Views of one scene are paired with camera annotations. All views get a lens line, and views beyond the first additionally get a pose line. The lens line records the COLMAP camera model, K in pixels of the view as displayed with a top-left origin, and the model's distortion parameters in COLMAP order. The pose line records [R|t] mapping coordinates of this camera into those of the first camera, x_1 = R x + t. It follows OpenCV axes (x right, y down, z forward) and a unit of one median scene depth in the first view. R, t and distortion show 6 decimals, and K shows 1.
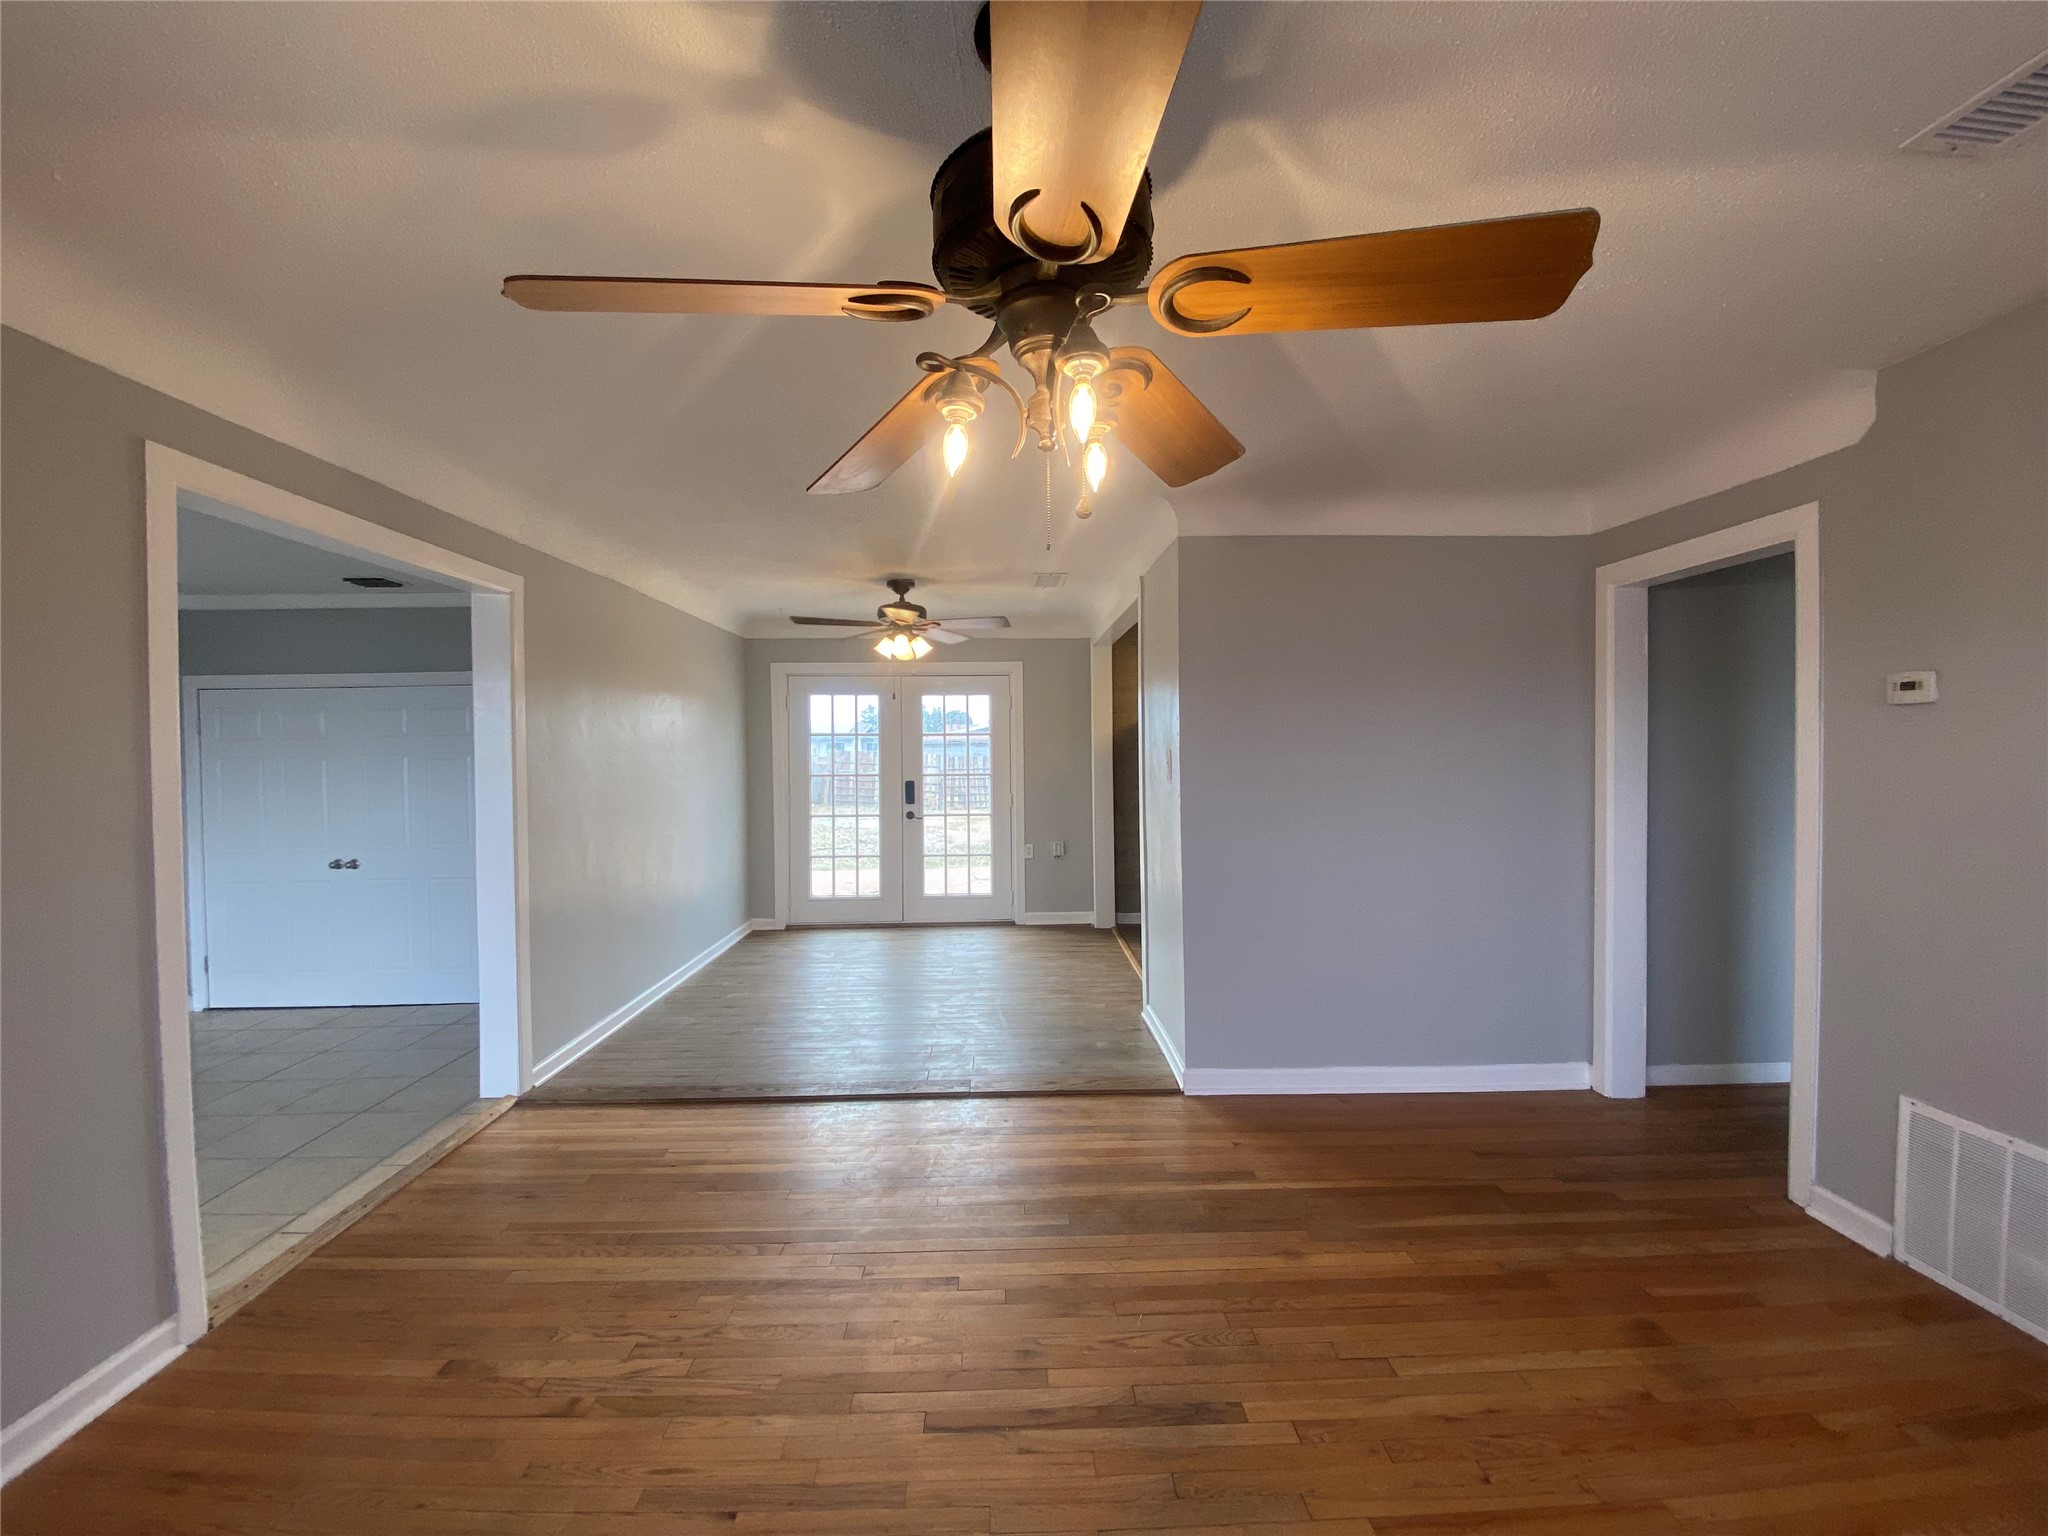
lens RADIAL K [[832.1, 0, 1020.5], [0, 832.1, 763.3], [0, 0, 1]] dist [0.013164, -0.000447]
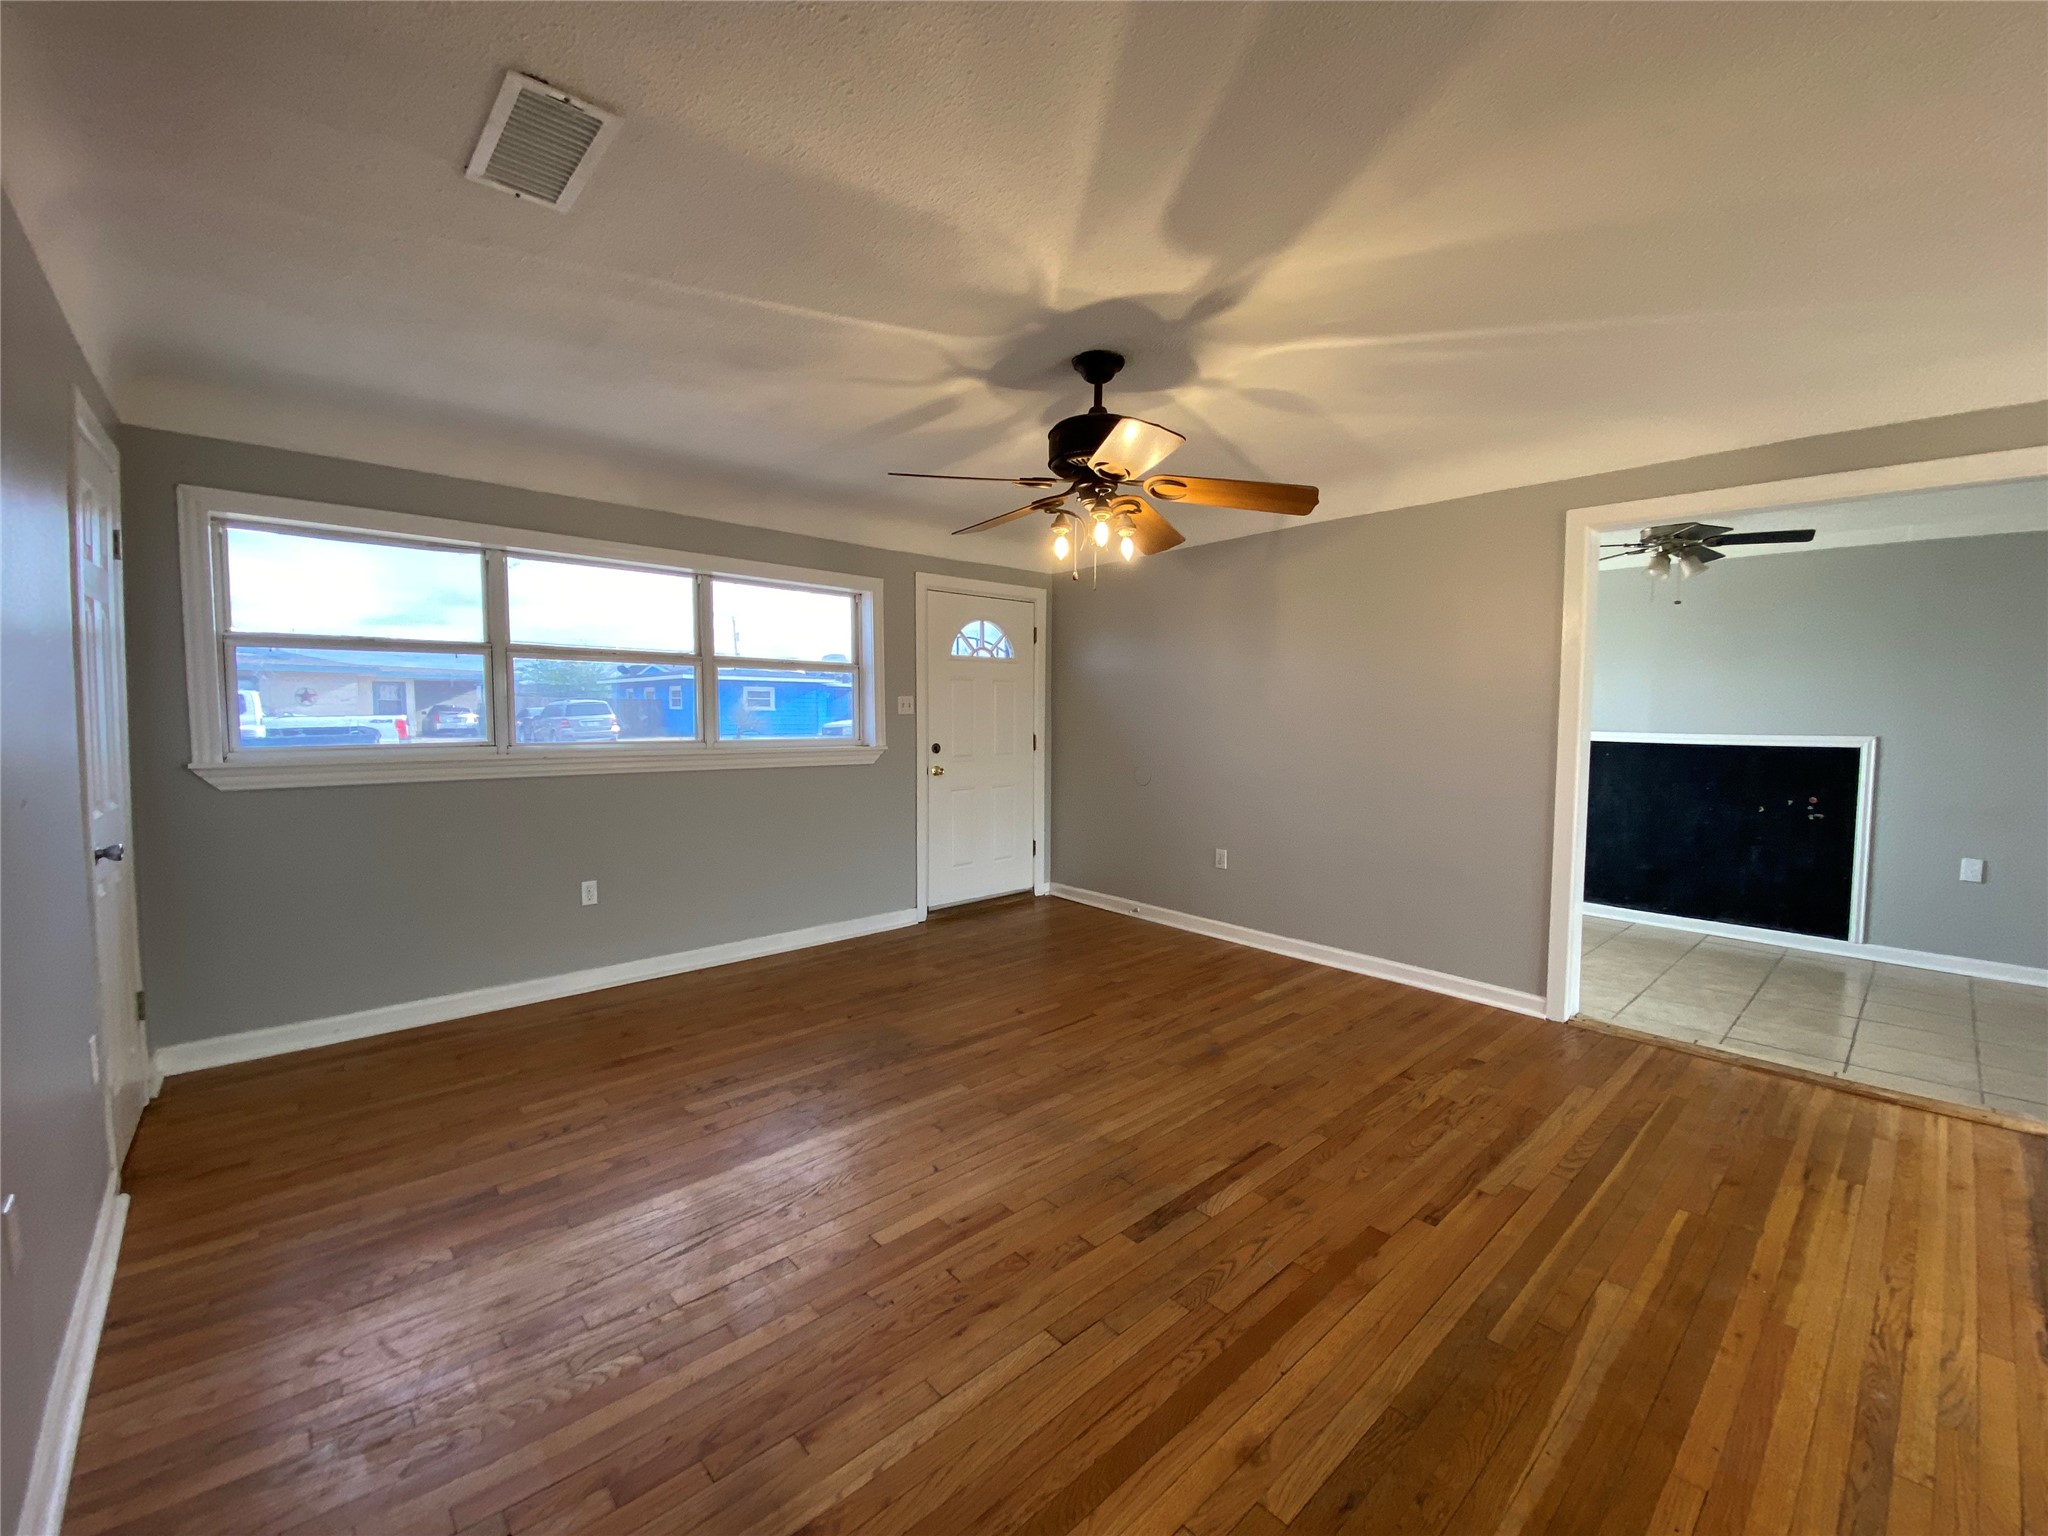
lens RADIAL K [[832.1, 0, 1022.4], [0, 832.1, 767.7], [0, 0, 1]] dist [0.013164, -0.000447]
pose [[-0.757334, 0.037939, -0.651925, 0.309352], [-0.015889, 0.996945, 0.076476, 0.011962], [0.652834, 0.068276, -0.754417, 0.484413]]
